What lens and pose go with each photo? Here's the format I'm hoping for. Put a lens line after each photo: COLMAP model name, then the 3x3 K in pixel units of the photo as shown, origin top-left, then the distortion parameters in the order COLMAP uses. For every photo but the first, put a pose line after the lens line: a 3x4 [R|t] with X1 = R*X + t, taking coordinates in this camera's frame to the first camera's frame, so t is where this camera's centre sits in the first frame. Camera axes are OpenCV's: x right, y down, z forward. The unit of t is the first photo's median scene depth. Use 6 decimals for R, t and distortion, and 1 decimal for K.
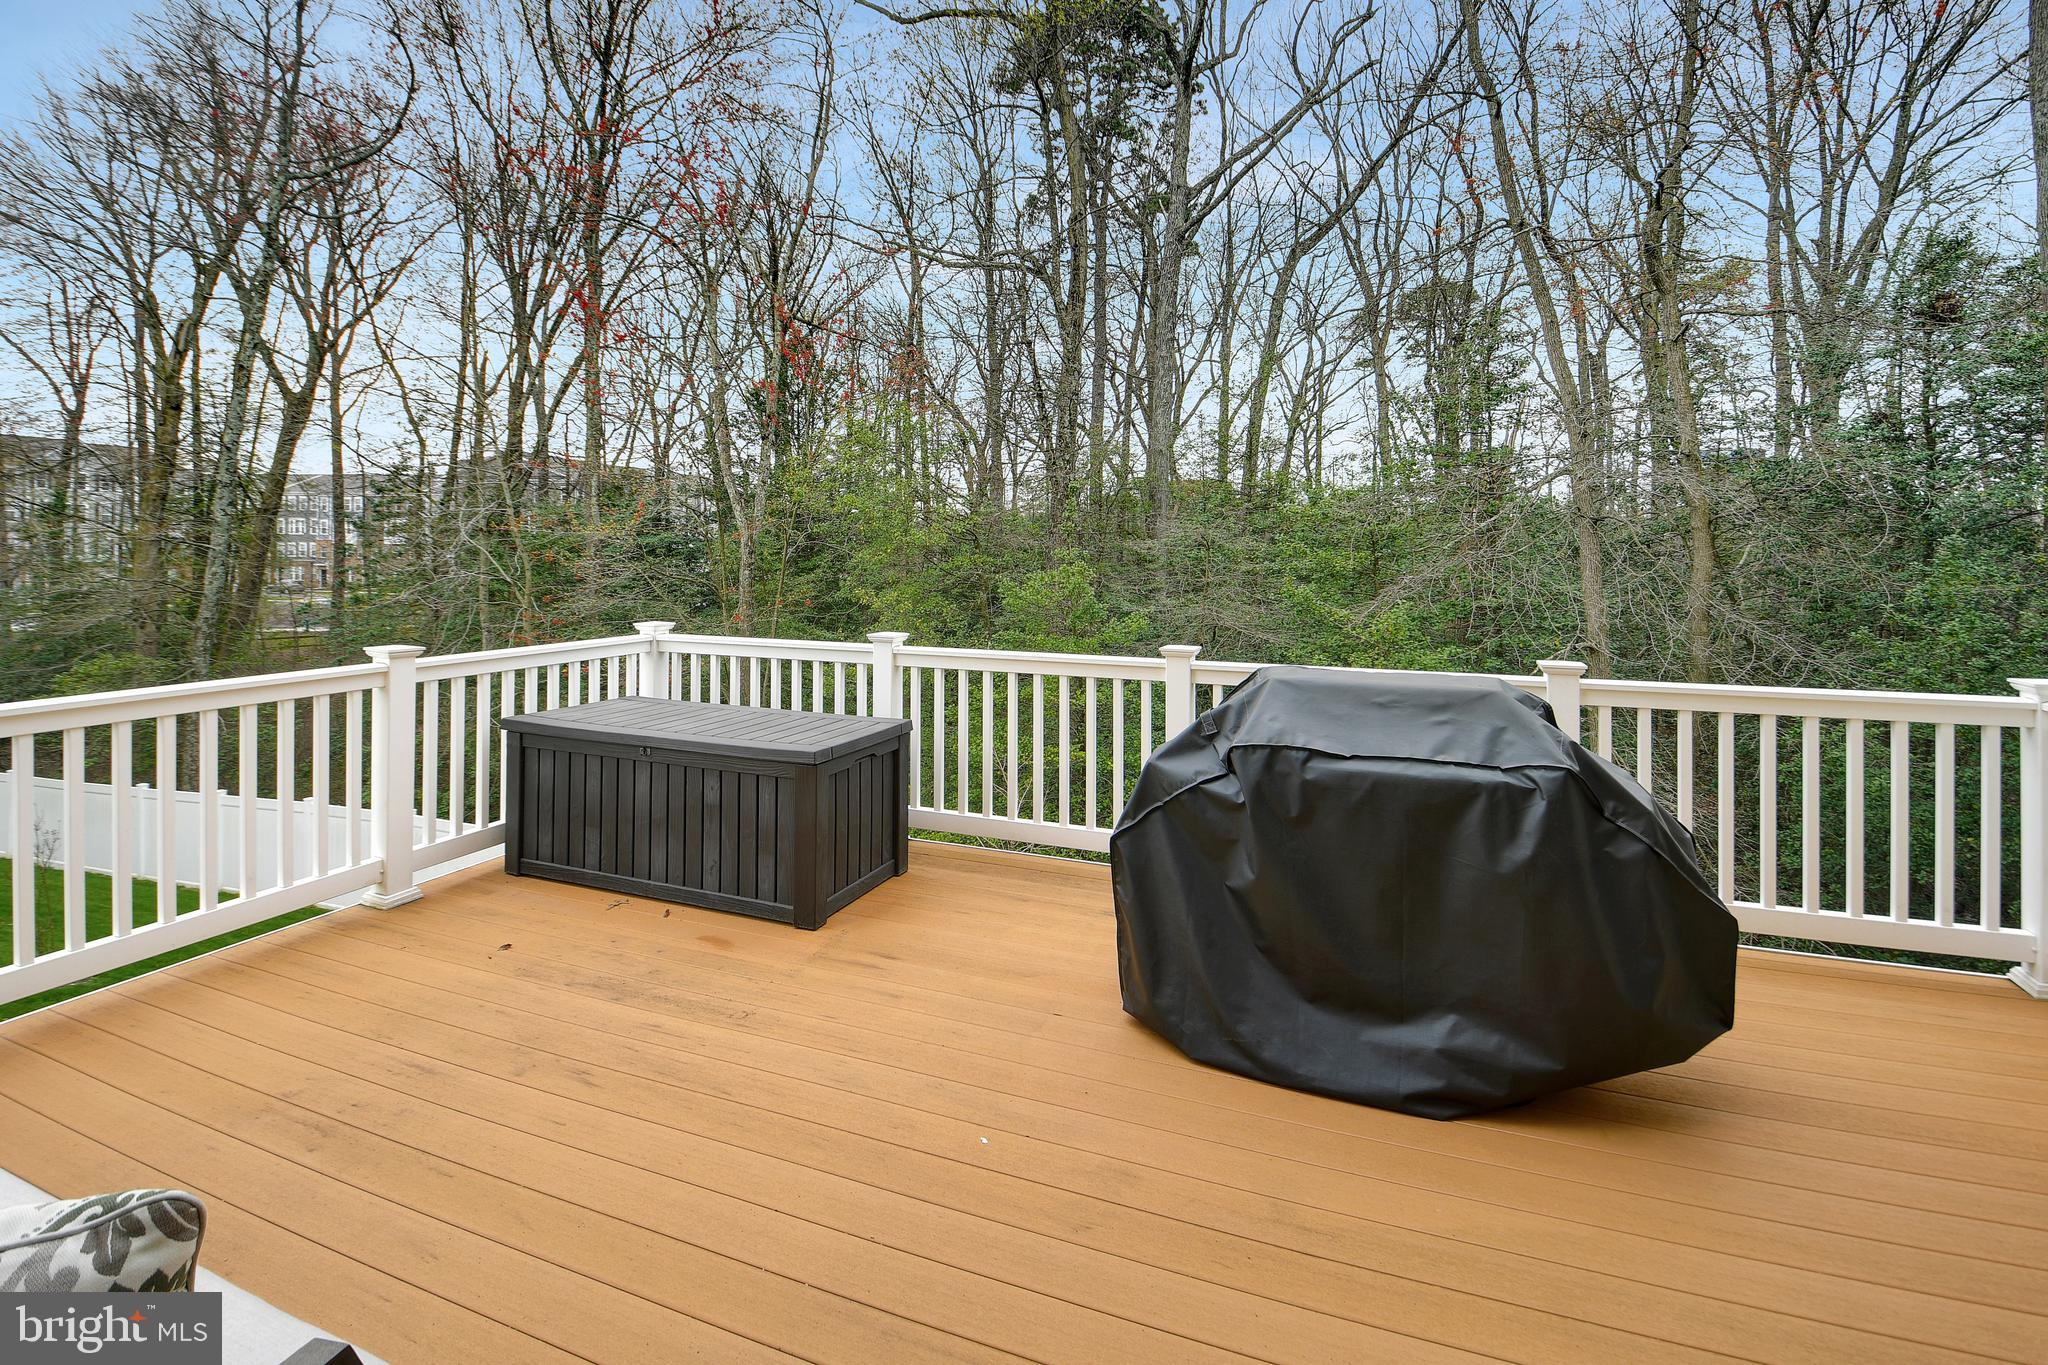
lens RADIAL K [[915.6, 0, 1024.0], [0, 915.6, 682.5], [0, 0, 1]] dist [-0.013111, -0.000813]
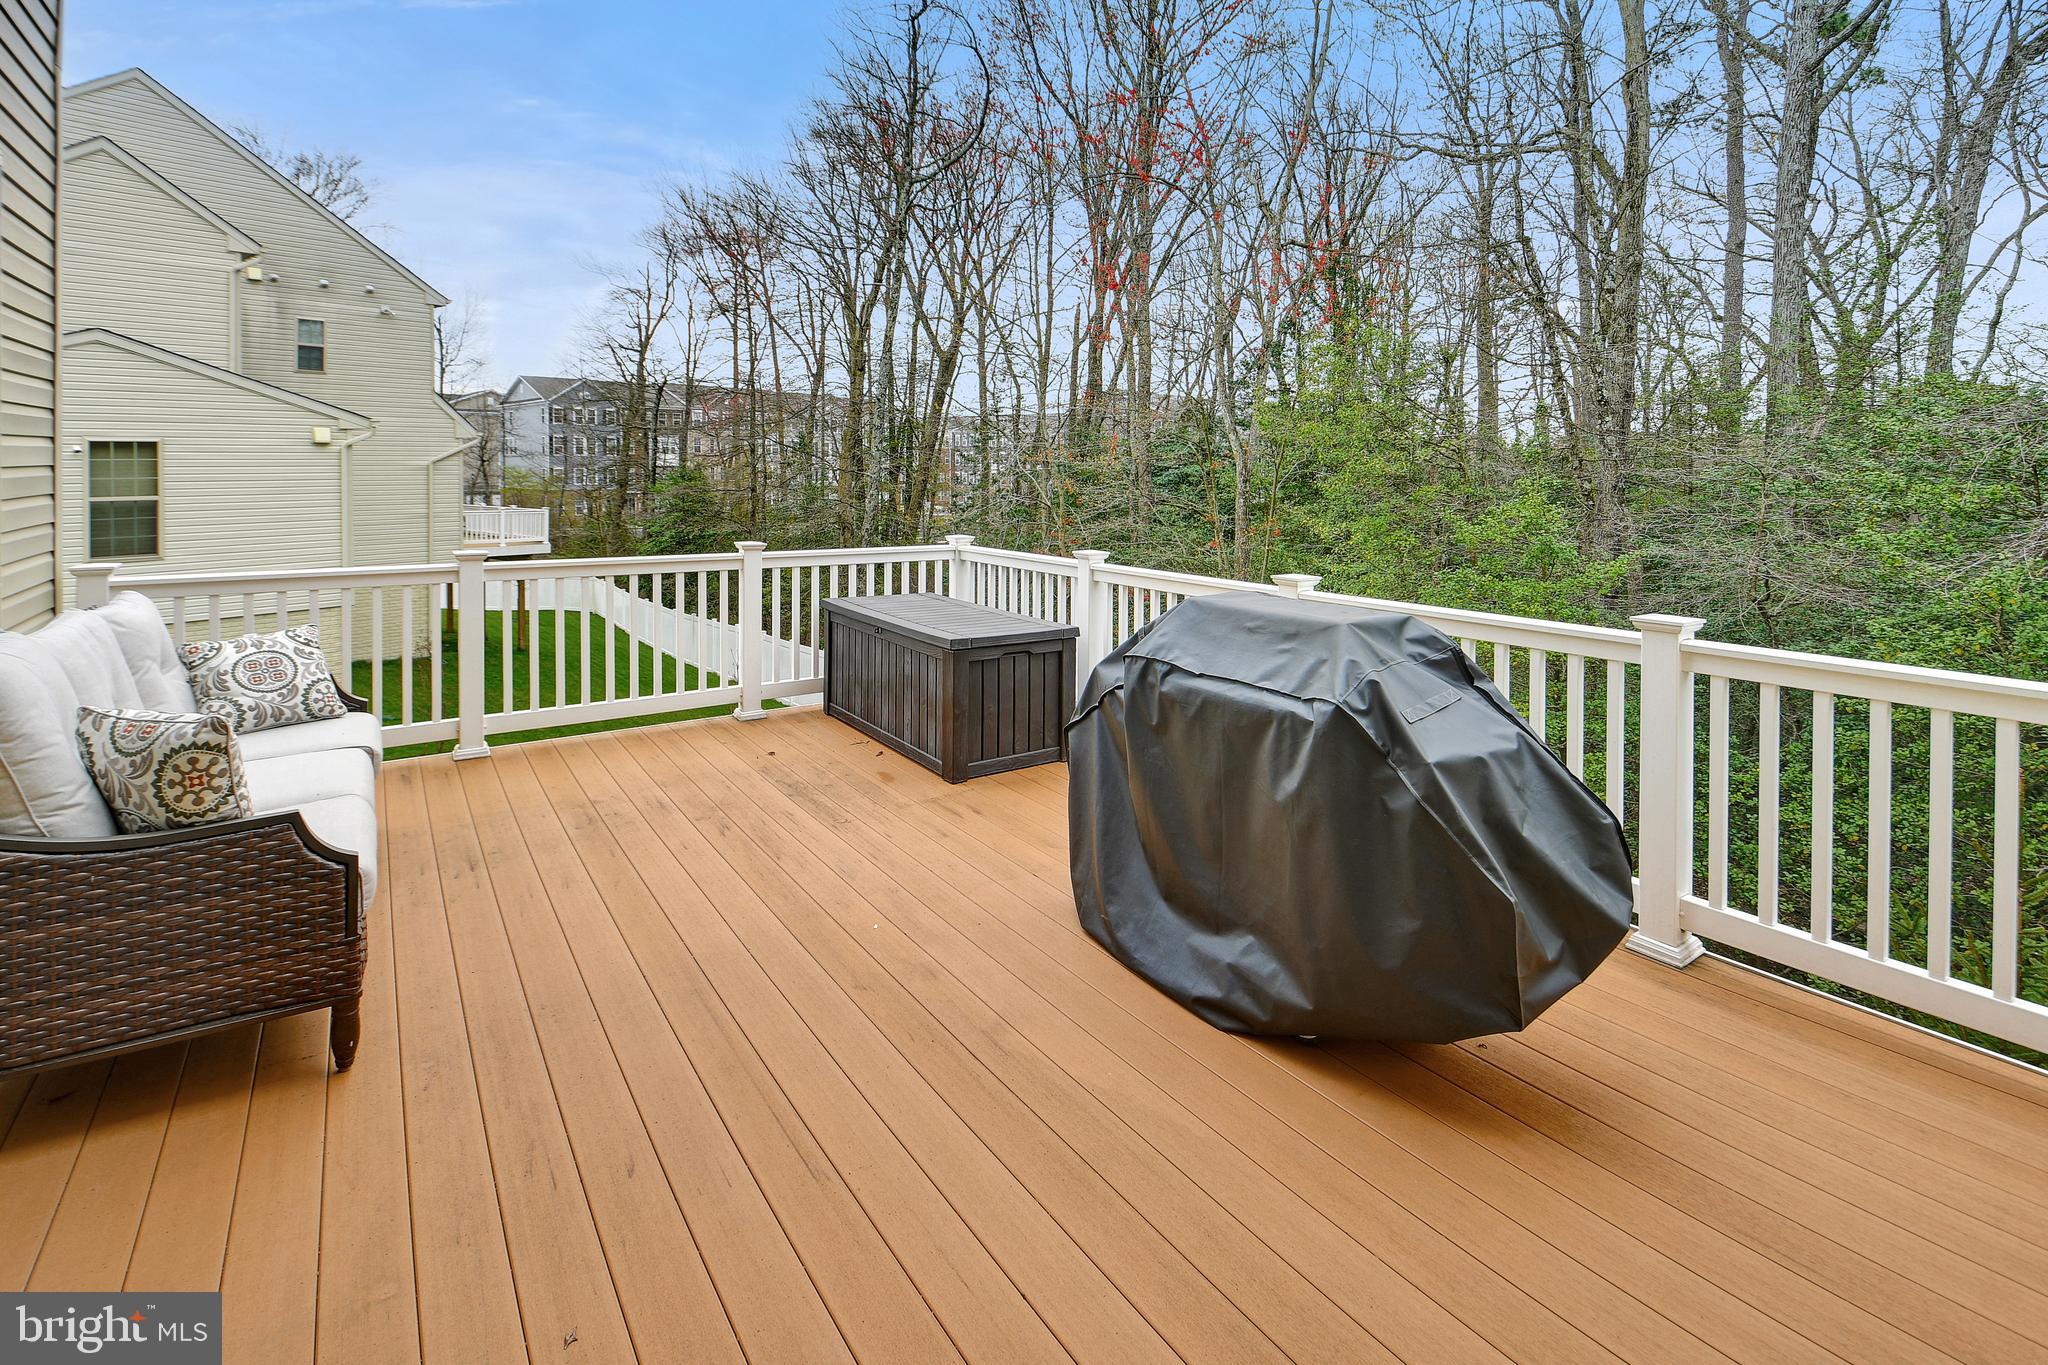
lens RADIAL K [[899.8, 0, 1024.0], [0, 899.8, 682.5], [0, 0, 1]] dist [-0.030246, -0.000013]
pose [[0.840216, 0.119375, -0.528948, 0.708256], [-0.077304, 0.991873, 0.101055, 0.002251], [0.536713, -0.044019, 0.842616, 0.032959]]
